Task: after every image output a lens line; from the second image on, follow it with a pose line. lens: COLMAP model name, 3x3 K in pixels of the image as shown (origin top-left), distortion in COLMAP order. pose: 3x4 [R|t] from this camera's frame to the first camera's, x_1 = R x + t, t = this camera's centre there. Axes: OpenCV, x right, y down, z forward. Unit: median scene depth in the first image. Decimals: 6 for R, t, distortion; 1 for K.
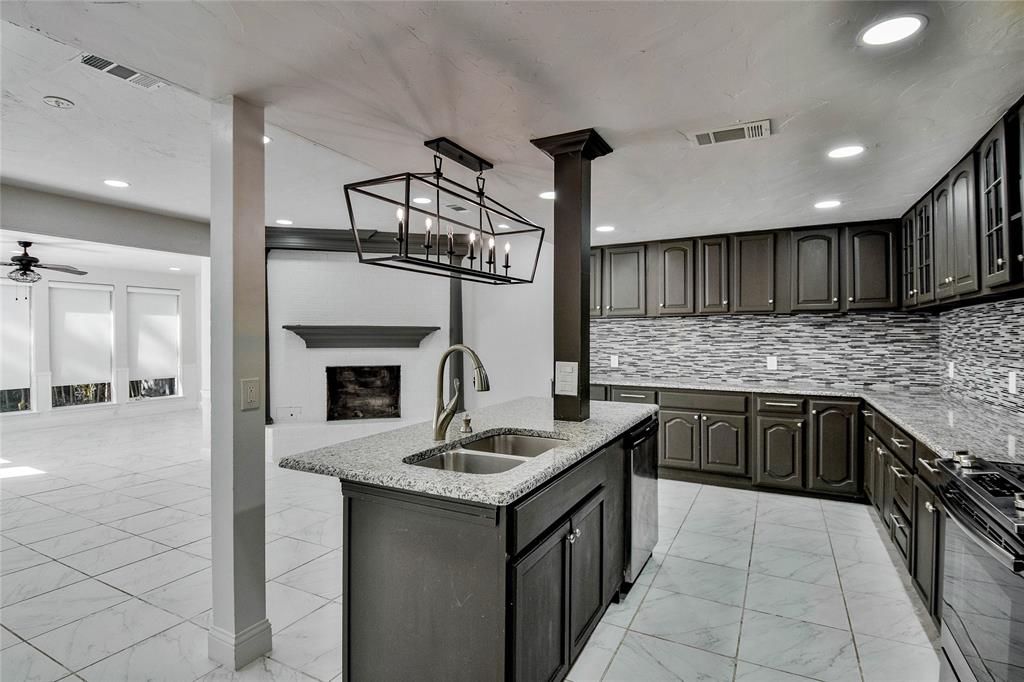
lens RADIAL K [[513.9, 0, 512.1], [0, 513.9, 331.7], [0, 0, 1]] dist [0.014883, -0.026965]
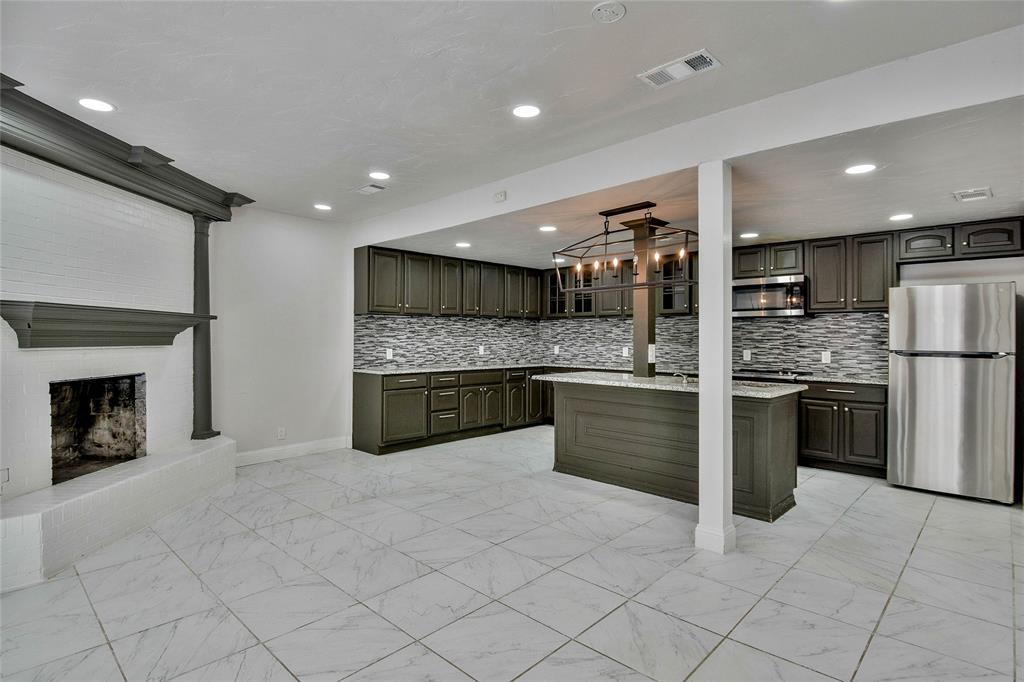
lens RADIAL K [[513.9, 0, 507.0], [0, 513.9, 334.2], [0, 0, 1]] dist [0.014883, -0.026965]
pose [[0.285882, 0.006630, 0.958242, -0.837601], [-0.011943, 0.999923, -0.003355, 0.016625], [-0.958190, -0.010485, 0.285939, 0.463160]]
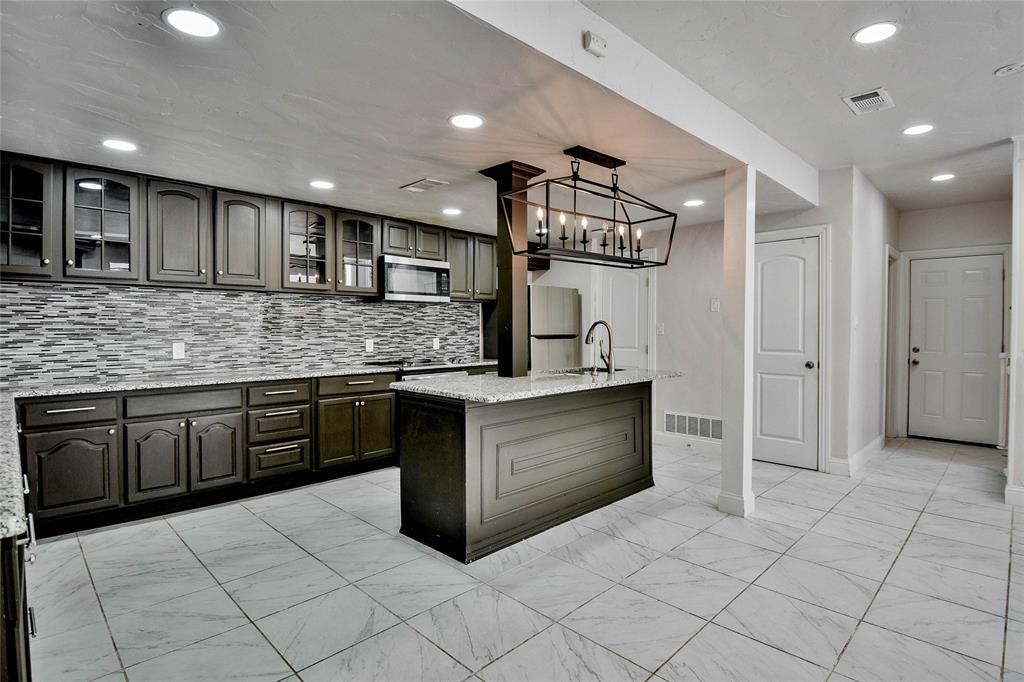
lens RADIAL K [[513.9, 0, 514.7], [0, 513.9, 329.4], [0, 0, 1]] dist [0.014883, -0.026965]
pose [[-0.952759, -0.000503, 0.303728, -0.142249], [-0.002206, 0.999984, -0.005264, 0.026930], [-0.303720, -0.005686, -0.952744, 1.106897]]
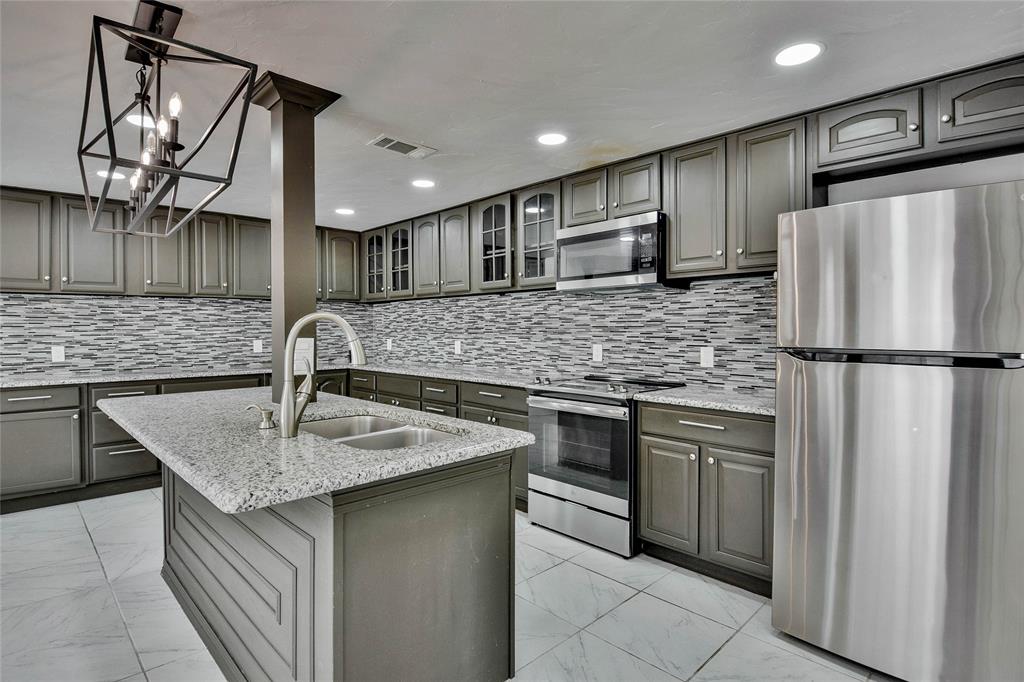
lens RADIAL K [[513.9, 0, 504.3], [0, 513.9, 333.7], [0, 0, 1]] dist [0.014883, -0.026965]
pose [[0.323599, -0.011842, 0.946120, -0.297882], [-0.003970, 0.999896, 0.013873, 0.017200], [-0.946186, -0.008246, 0.323518, 0.174280]]
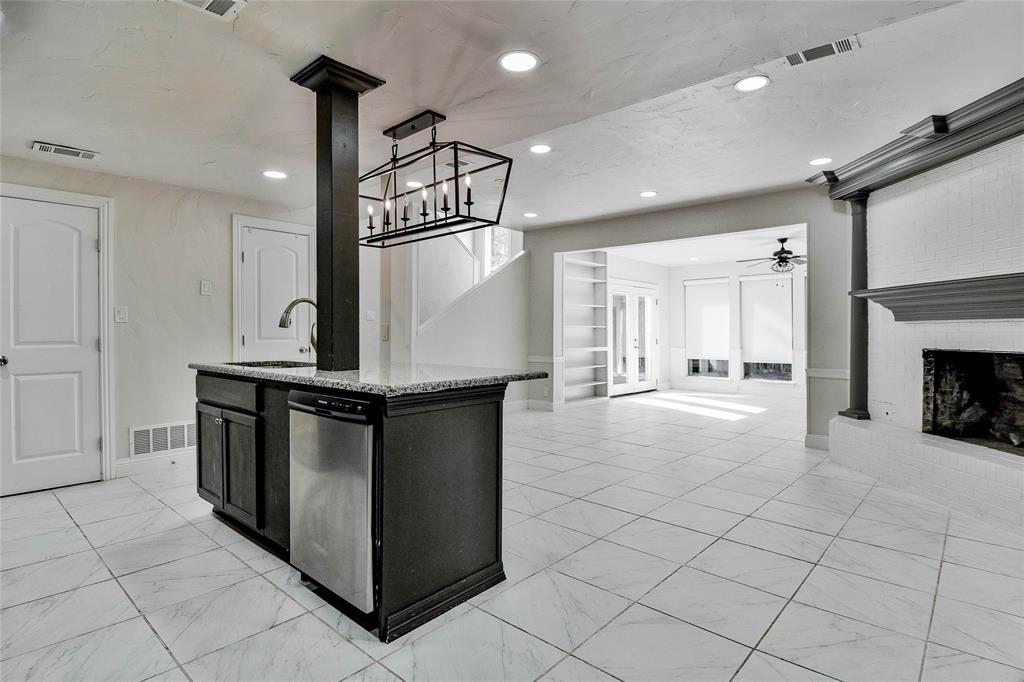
lens RADIAL K [[513.9, 0, 503.8], [0, 513.9, 335.0], [0, 0, 1]] dist [0.014883, -0.026965]
pose [[-0.258719, 0.006468, -0.965931, 0.465577], [0.006547, 0.999966, 0.004943, 0.049787], [0.965931, -0.005046, -0.258752, 0.751744]]
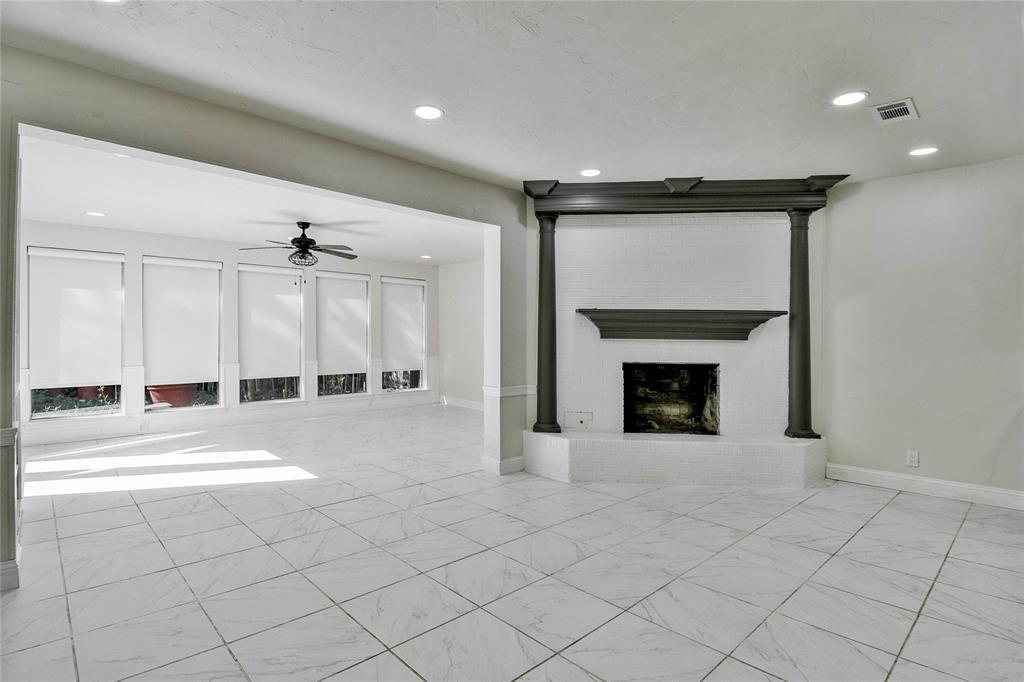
lens RADIAL K [[513.9, 0, 514.2], [0, 513.9, 332.3], [0, 0, 1]] dist [0.014883, -0.026965]
pose [[0.946473, 0.008090, -0.322681, -0.307102], [-0.007744, 0.999967, 0.002356, 0.024775], [0.322690, 0.000269, 0.946505, 0.244661]]
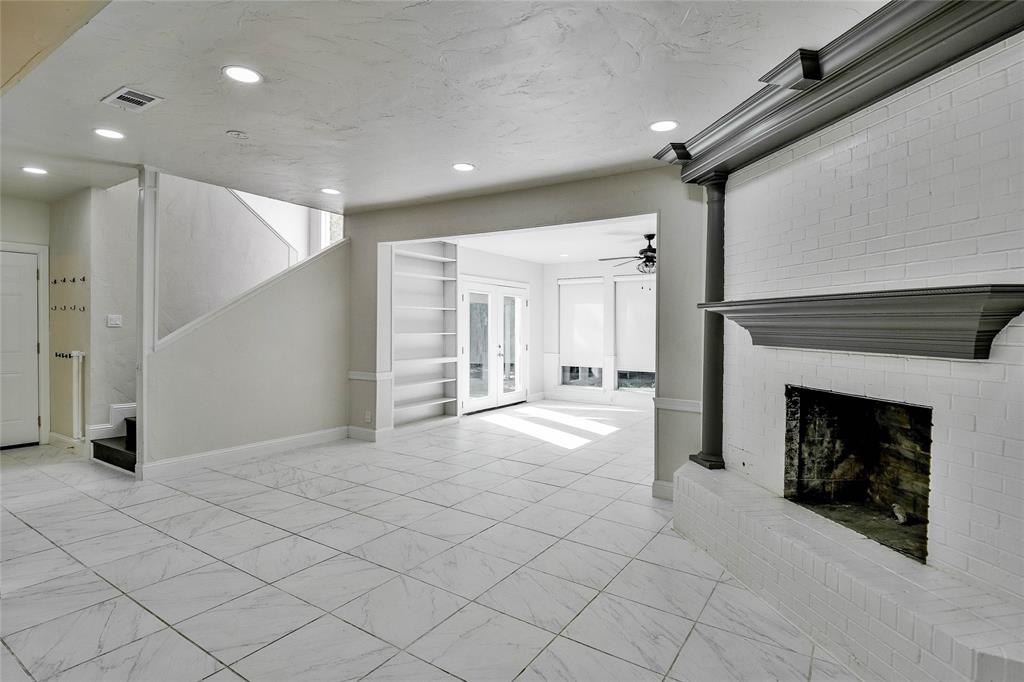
lens RADIAL K [[513.9, 0, 500.9], [0, 513.9, 333.8], [0, 0, 1]] dist [0.014883, -0.026965]
pose [[-0.105629, 0.016492, -0.994269, 0.167420], [0.000157, 0.999863, 0.016568, 0.013962], [0.994406, 0.001594, -0.105617, 0.902234]]
